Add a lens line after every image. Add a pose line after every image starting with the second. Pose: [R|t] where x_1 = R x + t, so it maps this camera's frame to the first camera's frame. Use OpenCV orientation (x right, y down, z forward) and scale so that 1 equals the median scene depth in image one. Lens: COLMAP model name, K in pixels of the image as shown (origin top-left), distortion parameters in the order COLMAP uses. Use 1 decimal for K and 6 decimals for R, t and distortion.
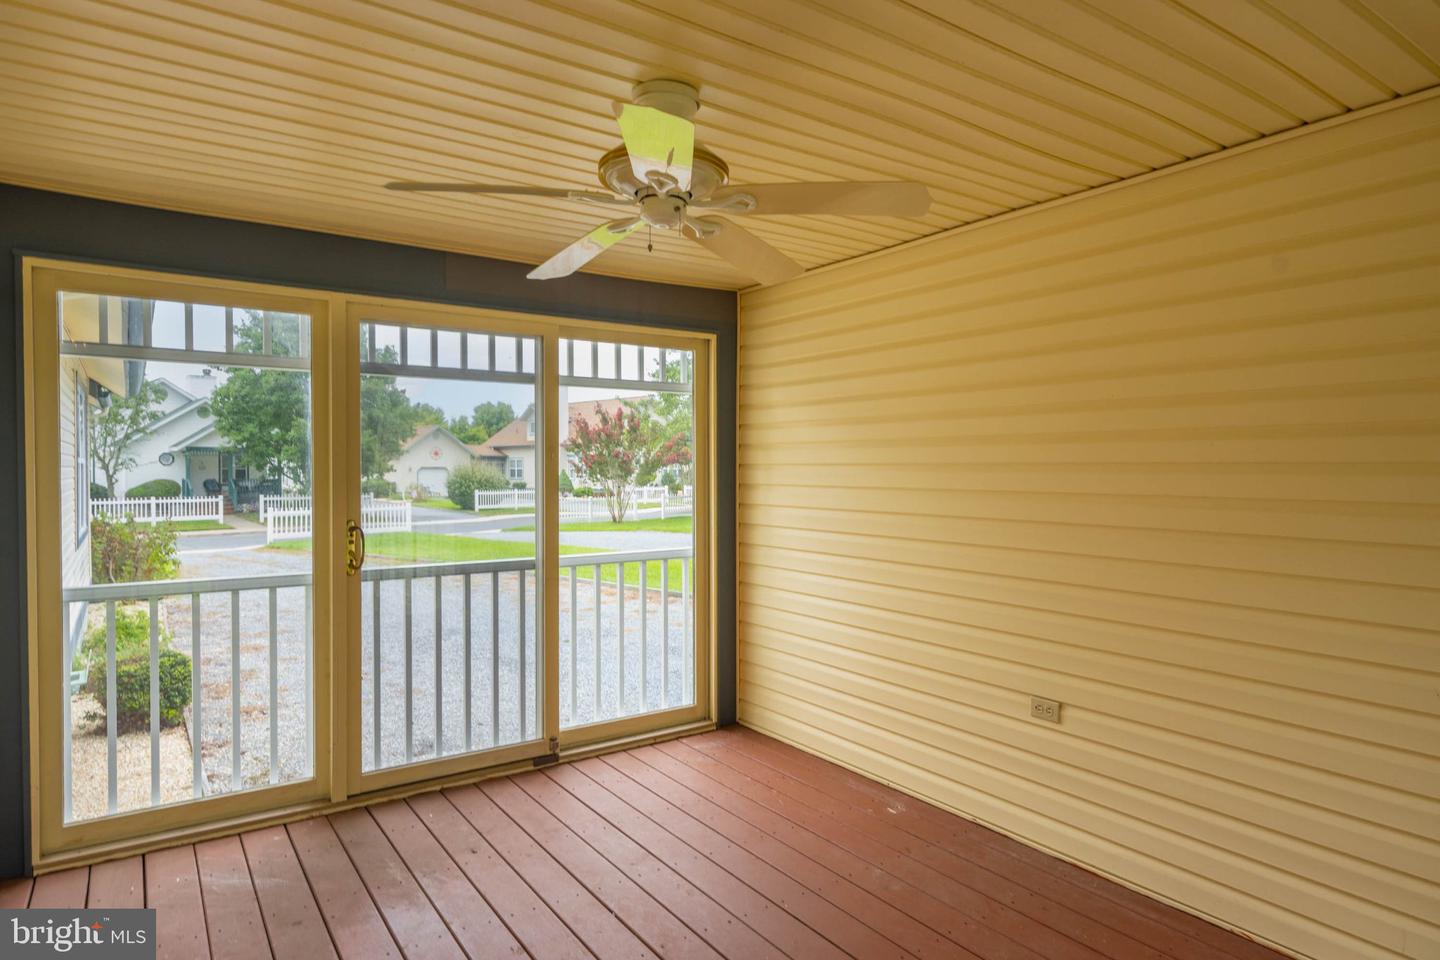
lens RADIAL K [[823.8, 0, 717.1], [0, 823.8, 477.6], [0, 0, 1]] dist [0.002719, 0.000520]
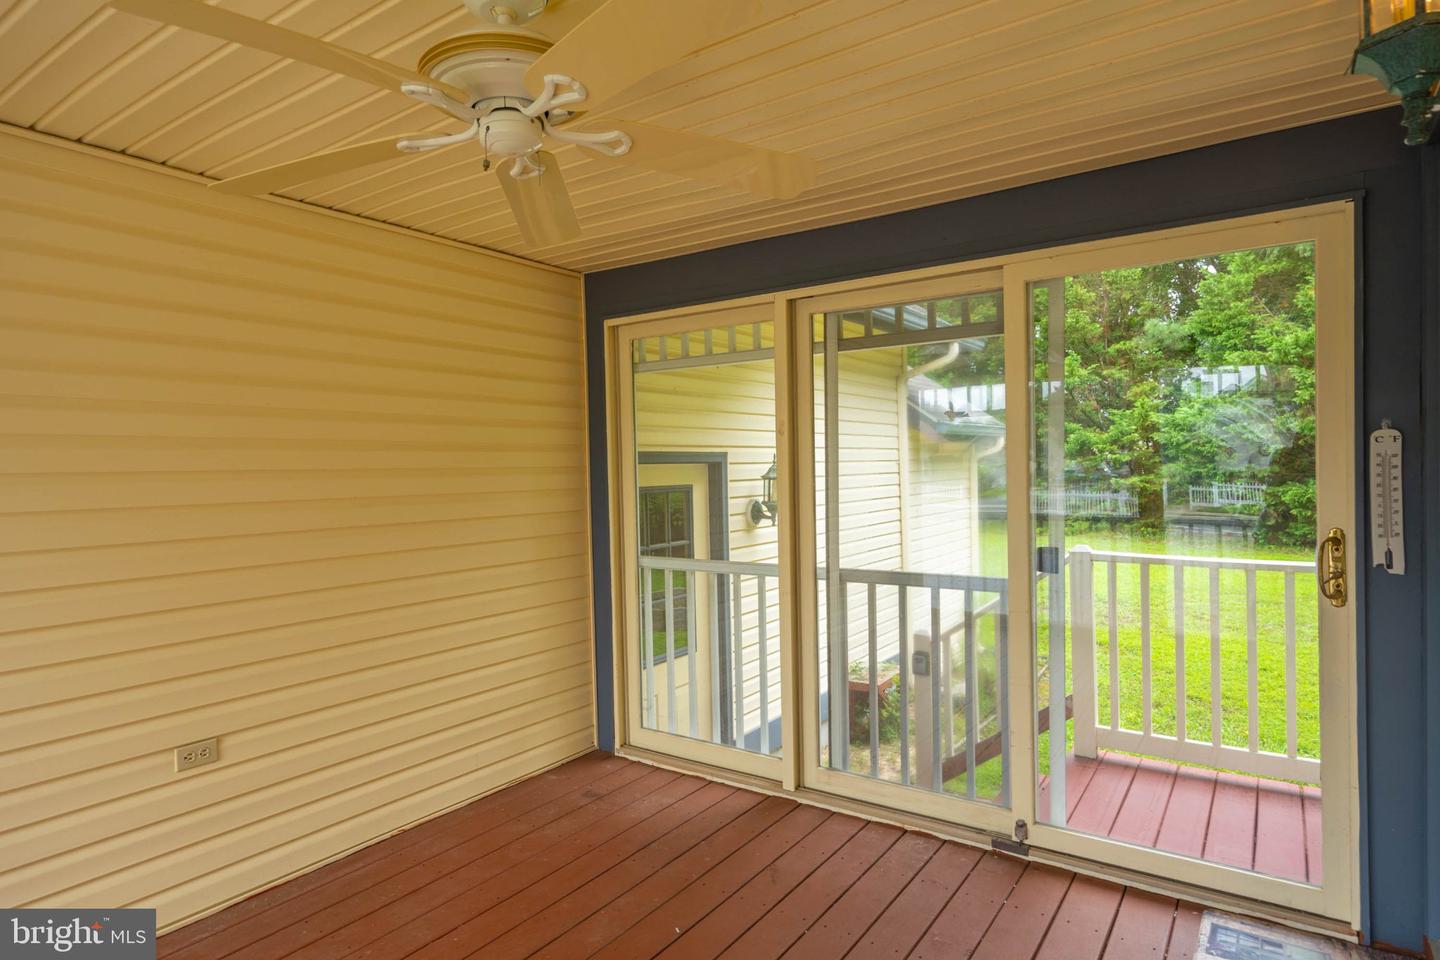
lens RADIAL K [[823.8, 0, 716.9], [0, 823.8, 474.6], [0, 0, 1]] dist [0.002719, 0.000520]
pose [[-0.355761, -0.010611, 0.934517, -0.624043], [0.019488, 0.999634, 0.018770, -0.019481], [-0.934374, 0.024889, -0.355424, 0.816604]]
